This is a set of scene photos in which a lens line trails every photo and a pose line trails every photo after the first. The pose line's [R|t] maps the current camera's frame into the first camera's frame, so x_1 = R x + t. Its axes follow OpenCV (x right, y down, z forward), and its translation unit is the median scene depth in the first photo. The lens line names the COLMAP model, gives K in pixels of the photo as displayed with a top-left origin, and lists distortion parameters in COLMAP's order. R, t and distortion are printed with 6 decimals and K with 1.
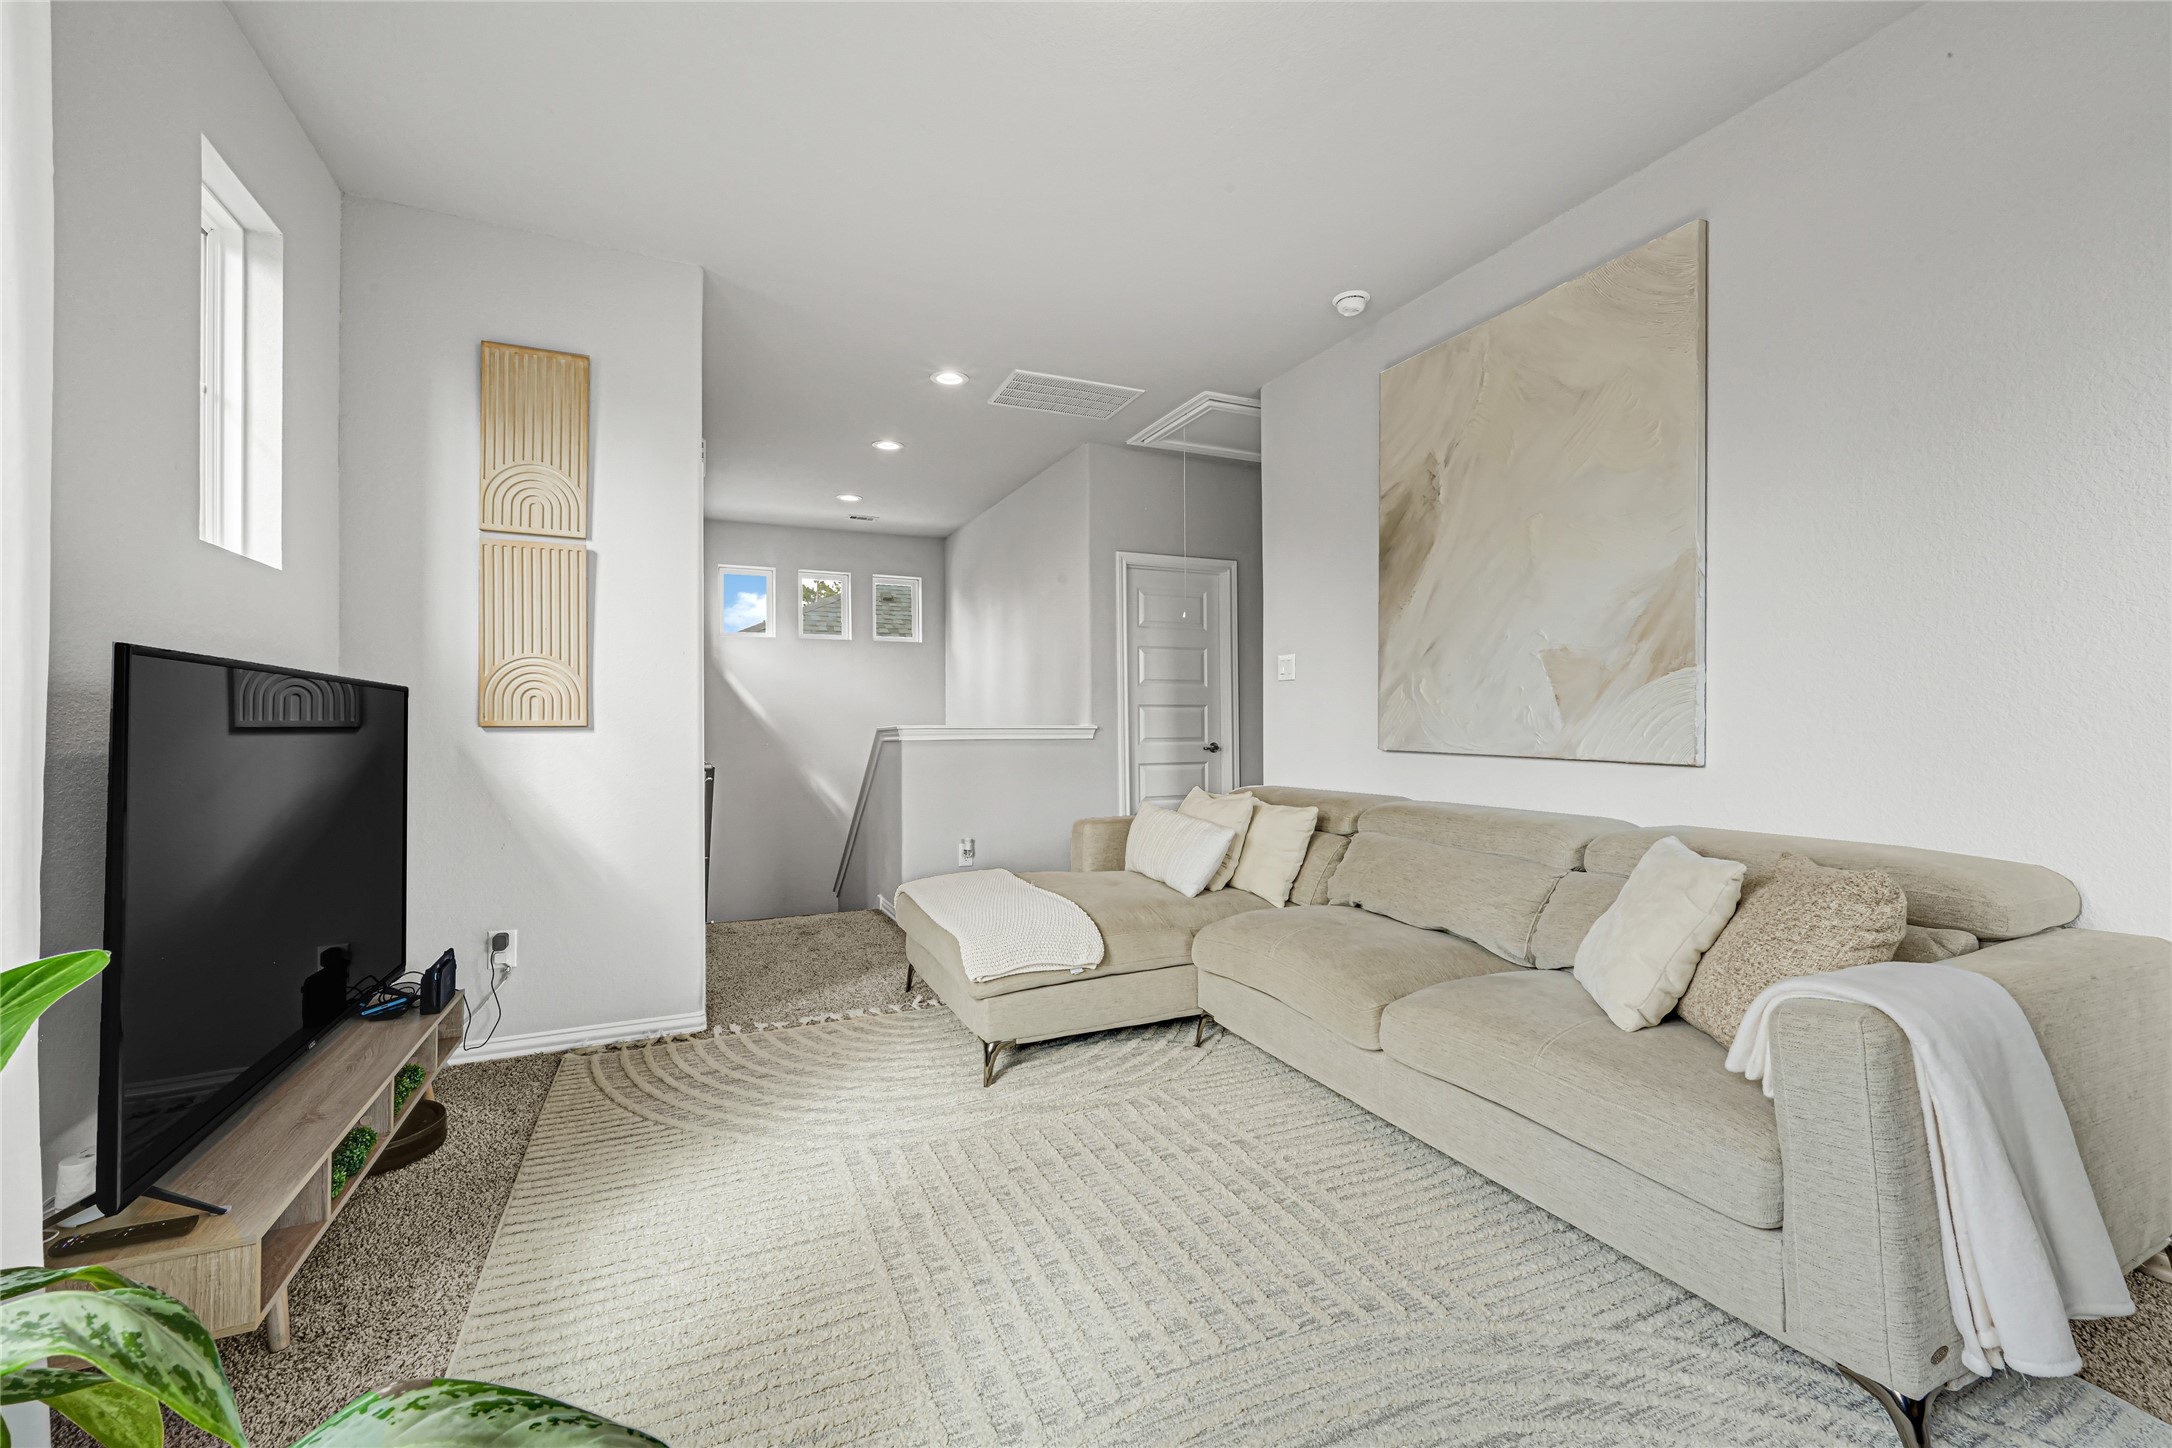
lens RADIAL K [[884.7, 0, 1087.1], [0, 884.7, 718.1], [0, 0, 1]] dist [0.001684, 0.000053]
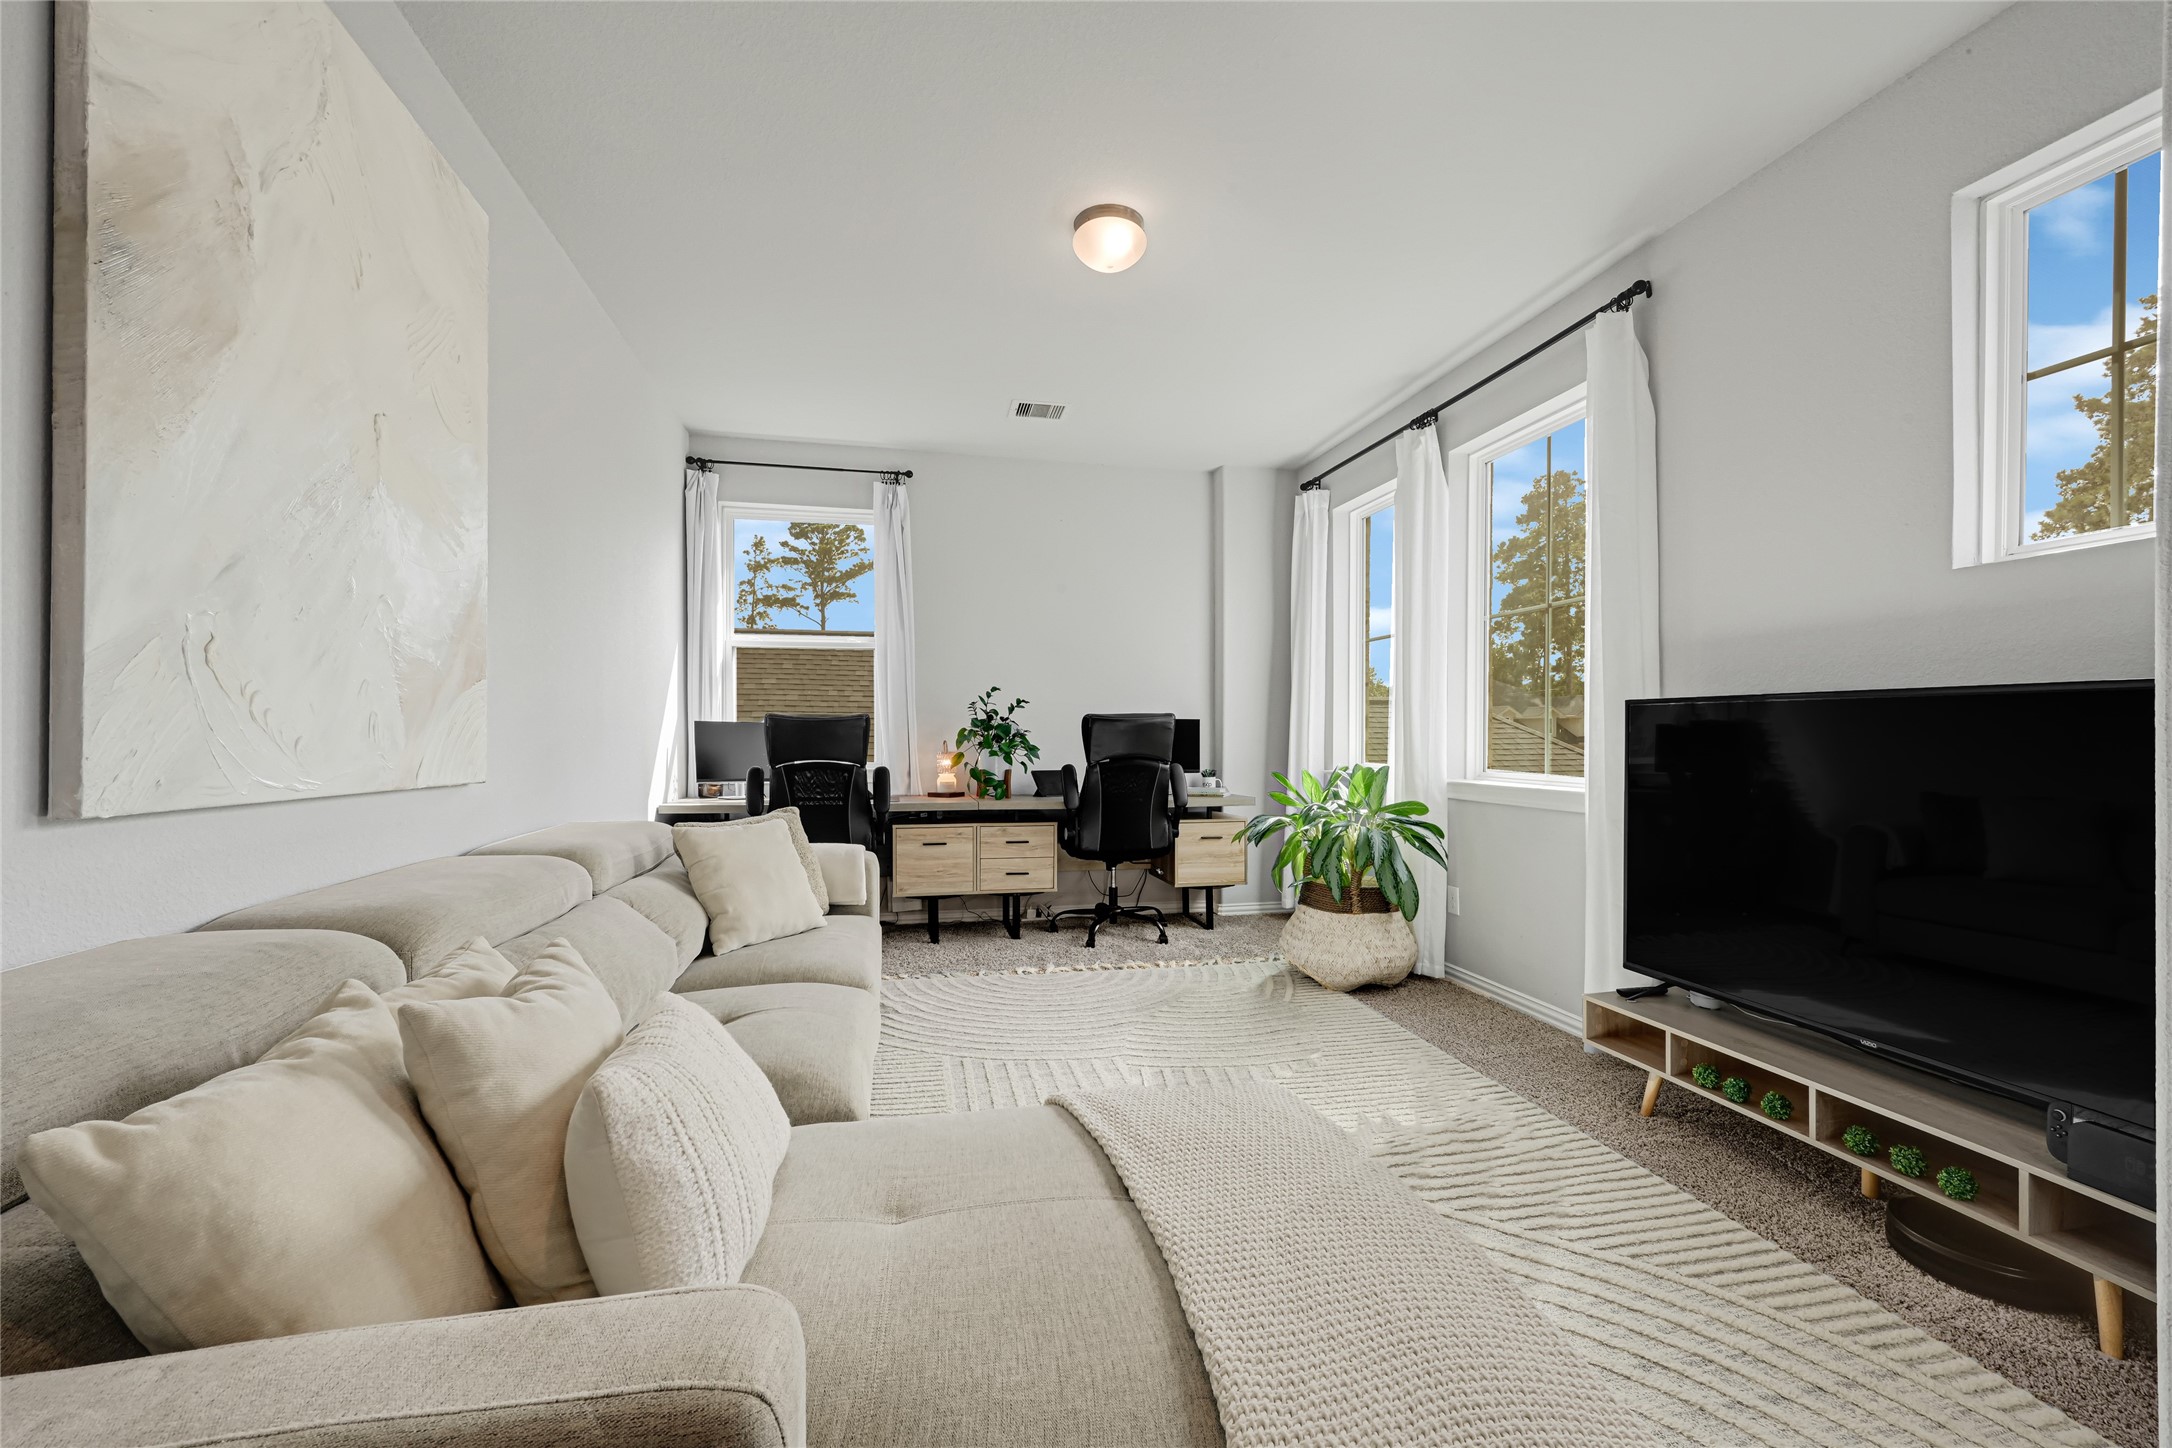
lens RADIAL K [[884.7, 0, 1086.3], [0, 884.7, 734.7], [0, 0, 1]] dist [0.001684, 0.000053]
pose [[-0.975700, -0.003019, 0.219090, -0.115870], [-0.003300, 0.999994, -0.000918, 0.000251], [-0.219086, -0.001618, -0.975704, 1.352469]]
